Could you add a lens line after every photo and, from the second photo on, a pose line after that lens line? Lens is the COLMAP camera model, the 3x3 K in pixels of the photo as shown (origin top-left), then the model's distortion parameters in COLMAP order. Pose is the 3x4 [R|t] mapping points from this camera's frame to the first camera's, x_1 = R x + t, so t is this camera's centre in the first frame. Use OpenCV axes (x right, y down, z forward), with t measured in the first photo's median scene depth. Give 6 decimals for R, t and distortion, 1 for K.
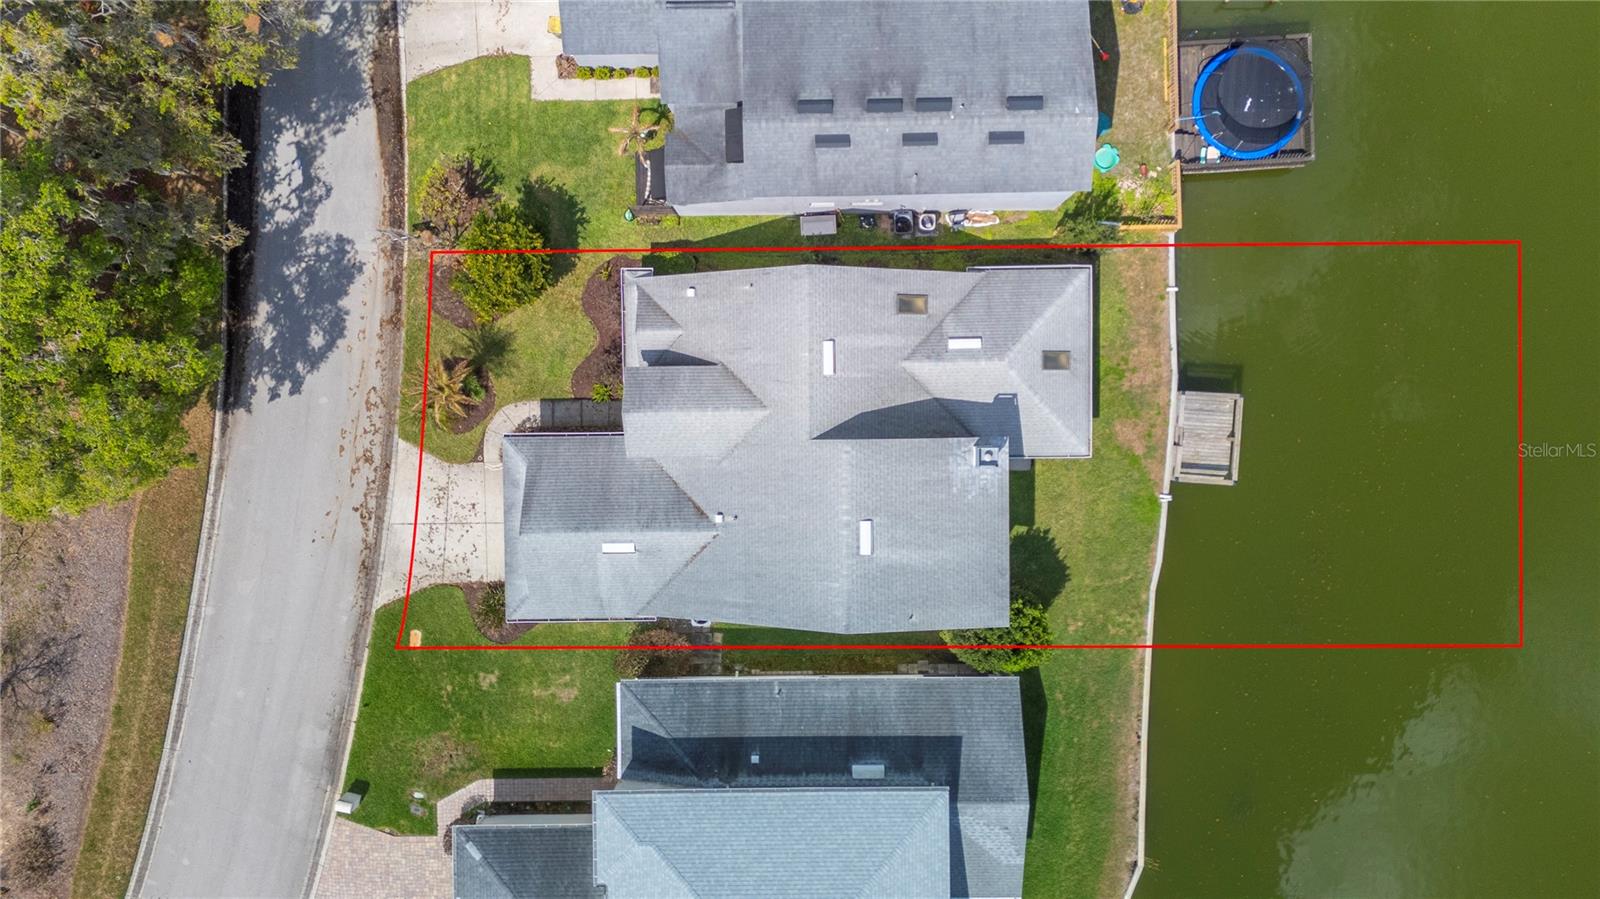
lens RADIAL K [[1146.8, 0, 803.6], [0, 1146.8, 454.5], [0, 0, 1]] dist [0.073735, -0.066603]
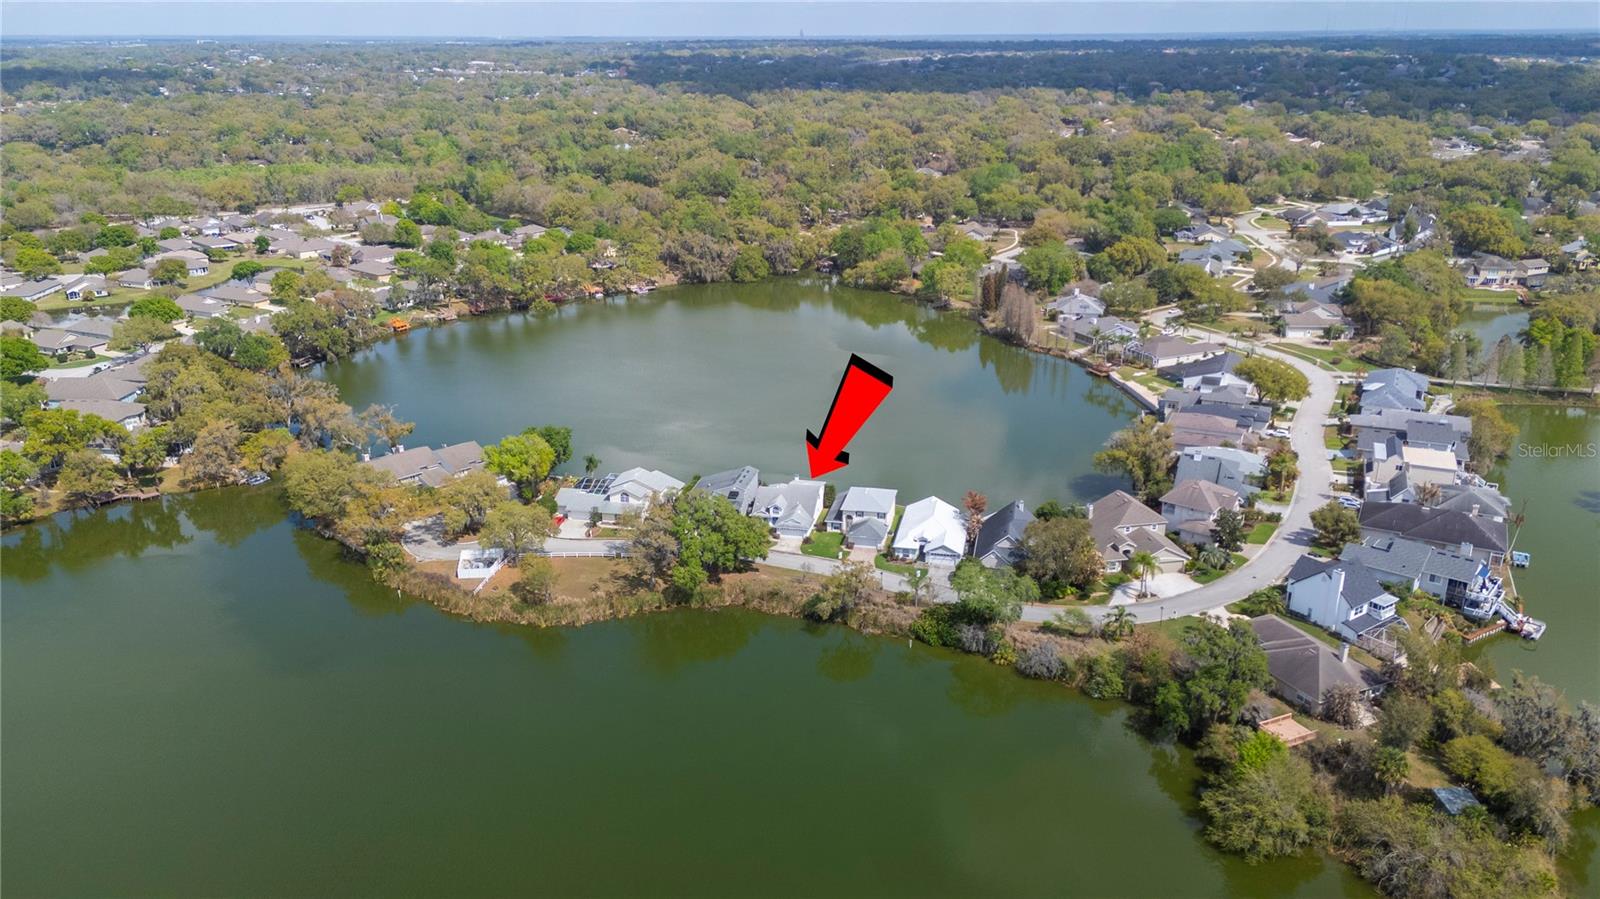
lens RADIAL K [[1172.1, 0, 798.2], [0, 1172.1, 450.6], [0, 0, 1]] dist [0.085157, -0.087212]
pose [[0.217737, -0.334414, 0.916929, -4.765546], [0.975140, 0.034946, -0.218815, 1.185078], [0.041132, 0.941778, 0.333709, -1.042176]]
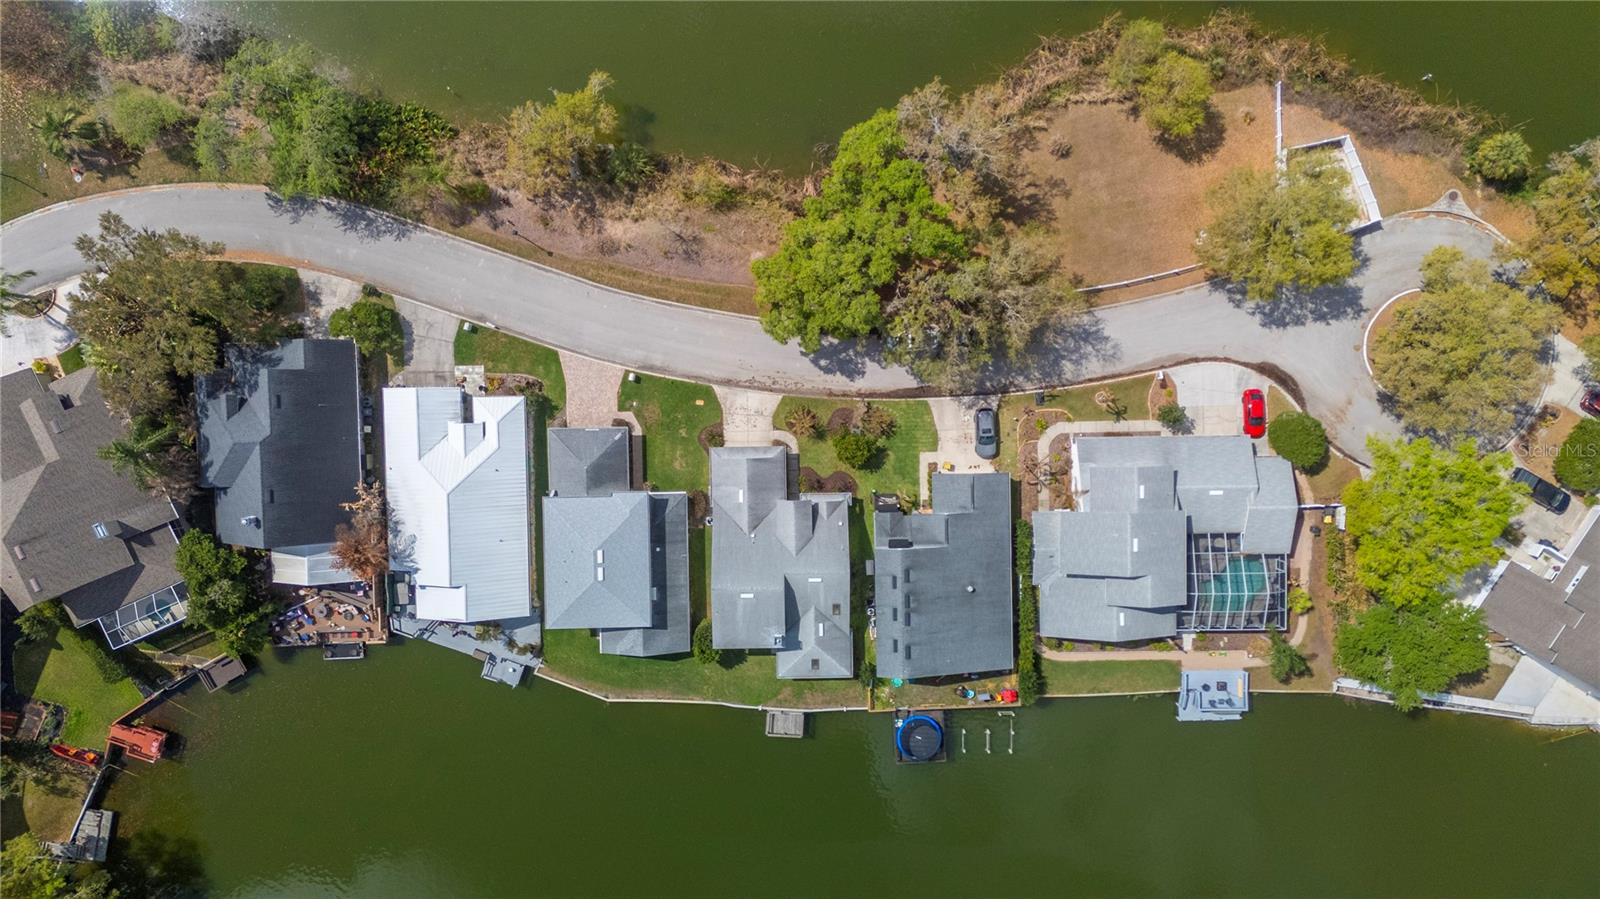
lens RADIAL K [[1172.1, 0, 798.2], [0, 1172.1, 450.6], [0, 0, 1]] dist [0.085157, -0.087212]
pose [[0.004914, 0.998089, 0.061601, -0.390927], [-0.999235, 0.007291, -0.038420, 0.049319], [-0.038795, -0.061365, 0.997361, -1.479410]]
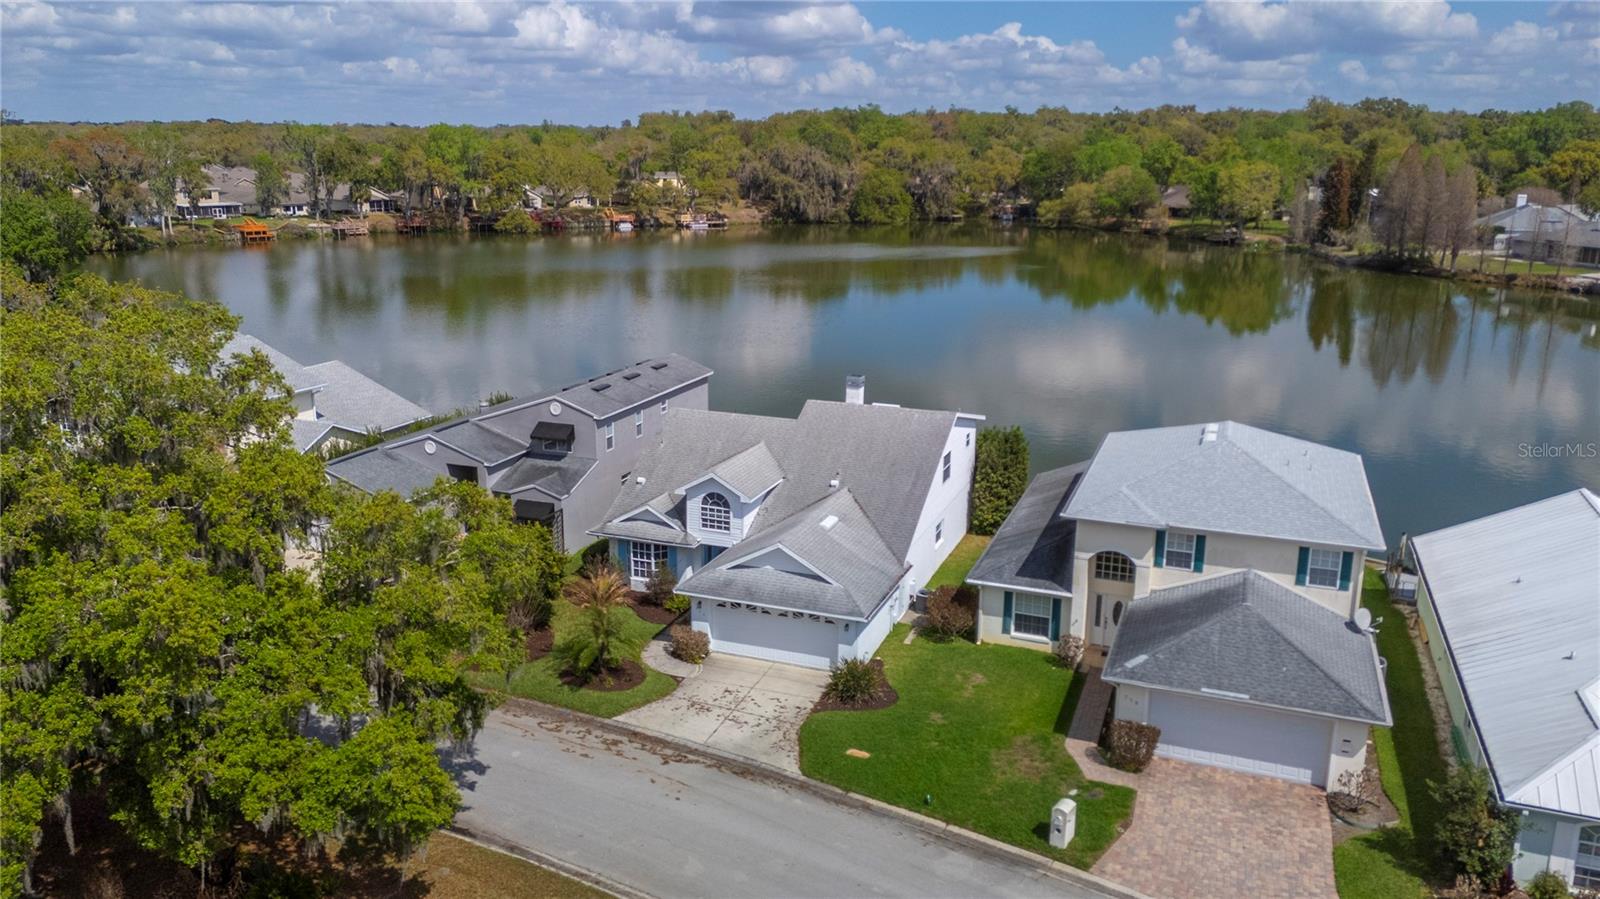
lens RADIAL K [[1172.1, 0, 798.2], [0, 1172.1, 450.6], [0, 0, 1]] dist [0.085157, -0.087212]
pose [[0.363913, -0.234912, 0.901323, -1.001771], [0.930986, 0.061752, -0.359795, 0.390247], [0.028861, 0.970053, 0.241172, 0.636535]]
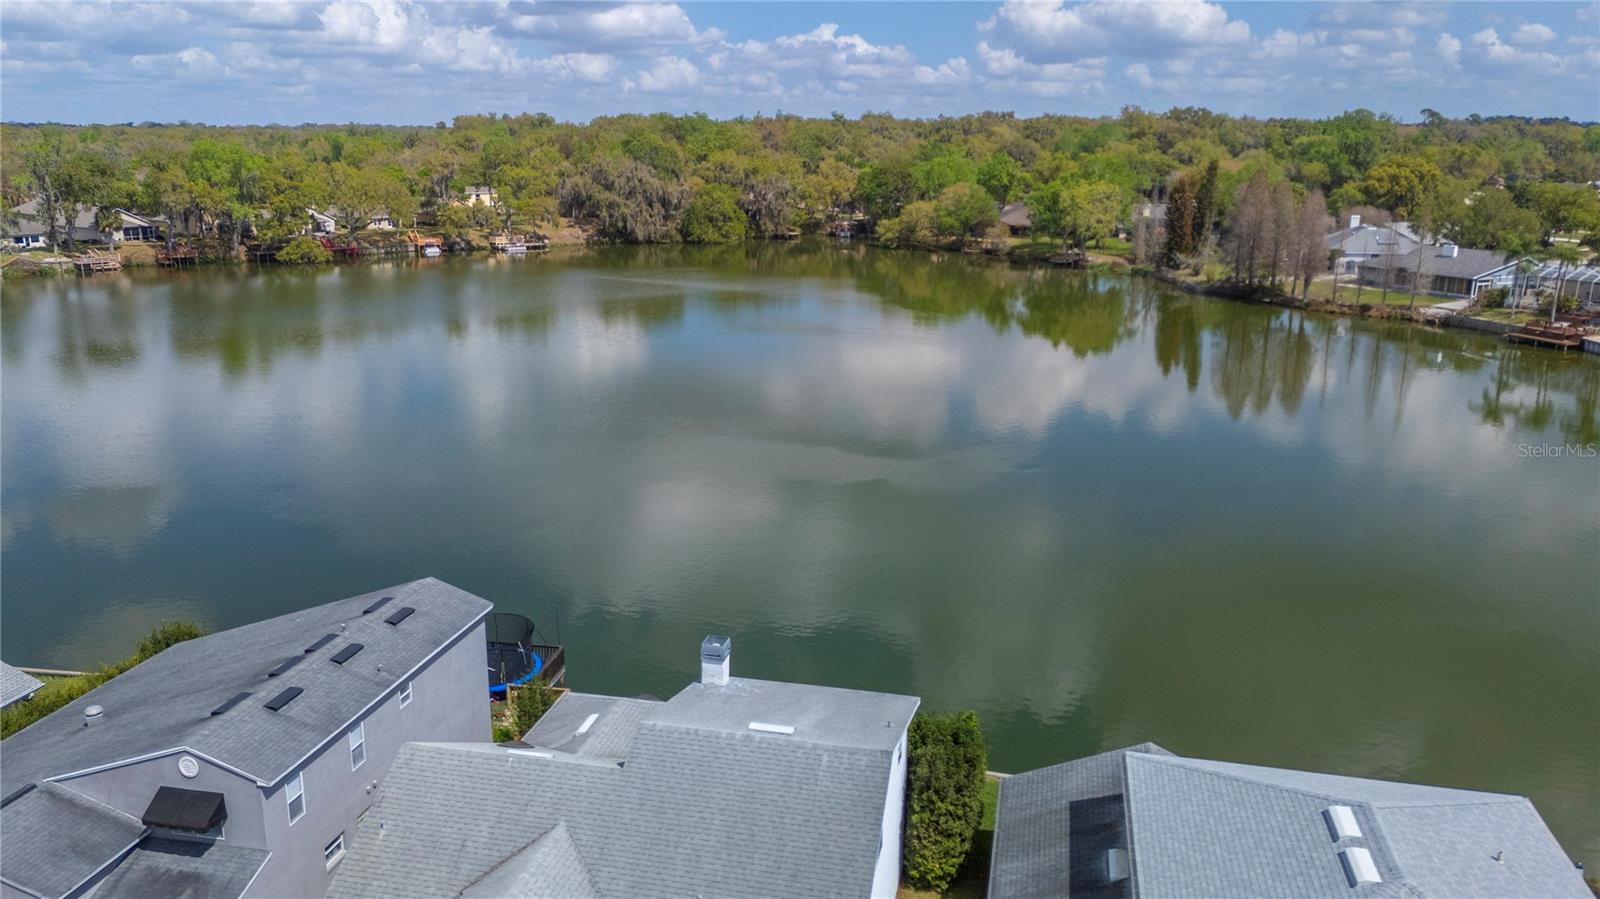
lens RADIAL K [[1146.8, 0, 803.6], [0, 1146.8, 454.5], [0, 0, 1]] dist [0.073735, -0.066603]
pose [[0.221925, -0.256820, 0.940634, -0.531779], [0.974513, 0.026000, -0.222819, 0.225055], [0.032768, 0.966109, 0.256045, 0.546583]]
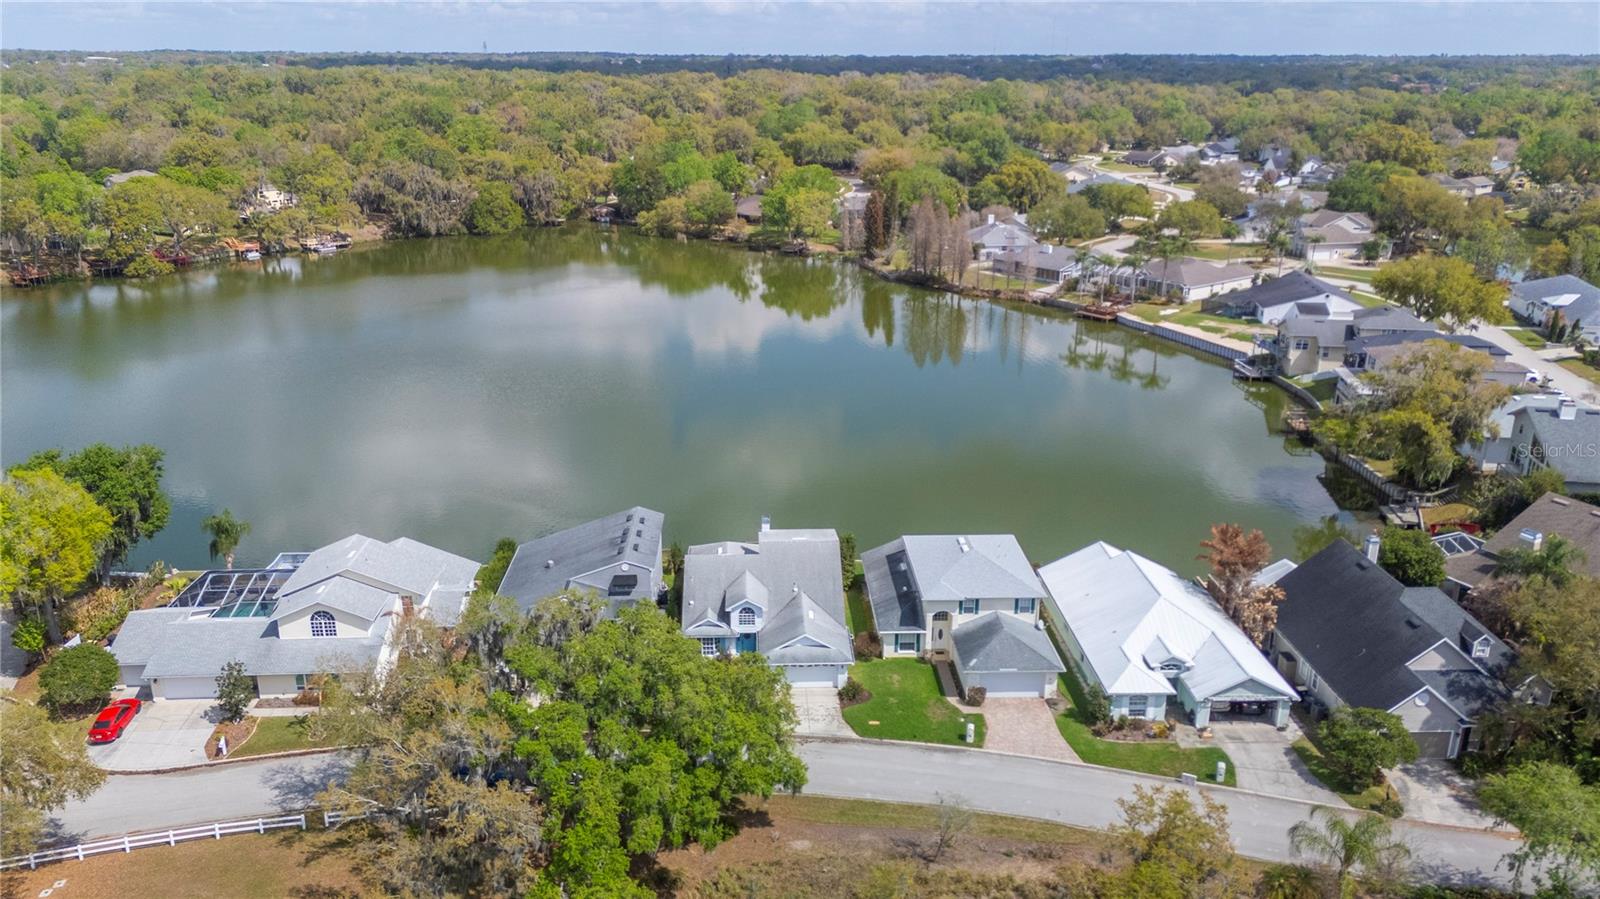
lens RADIAL K [[1154.3, 0, 794.8], [0, 1154.3, 446.9], [0, 0, 1]] dist [0.088292, -0.103295]
pose [[-0.035382, -0.319178, 0.947034, -1.909427], [0.998859, -0.041717, 0.023258, 0.014366], [0.032084, 0.946776, 0.320290, 0.026403]]
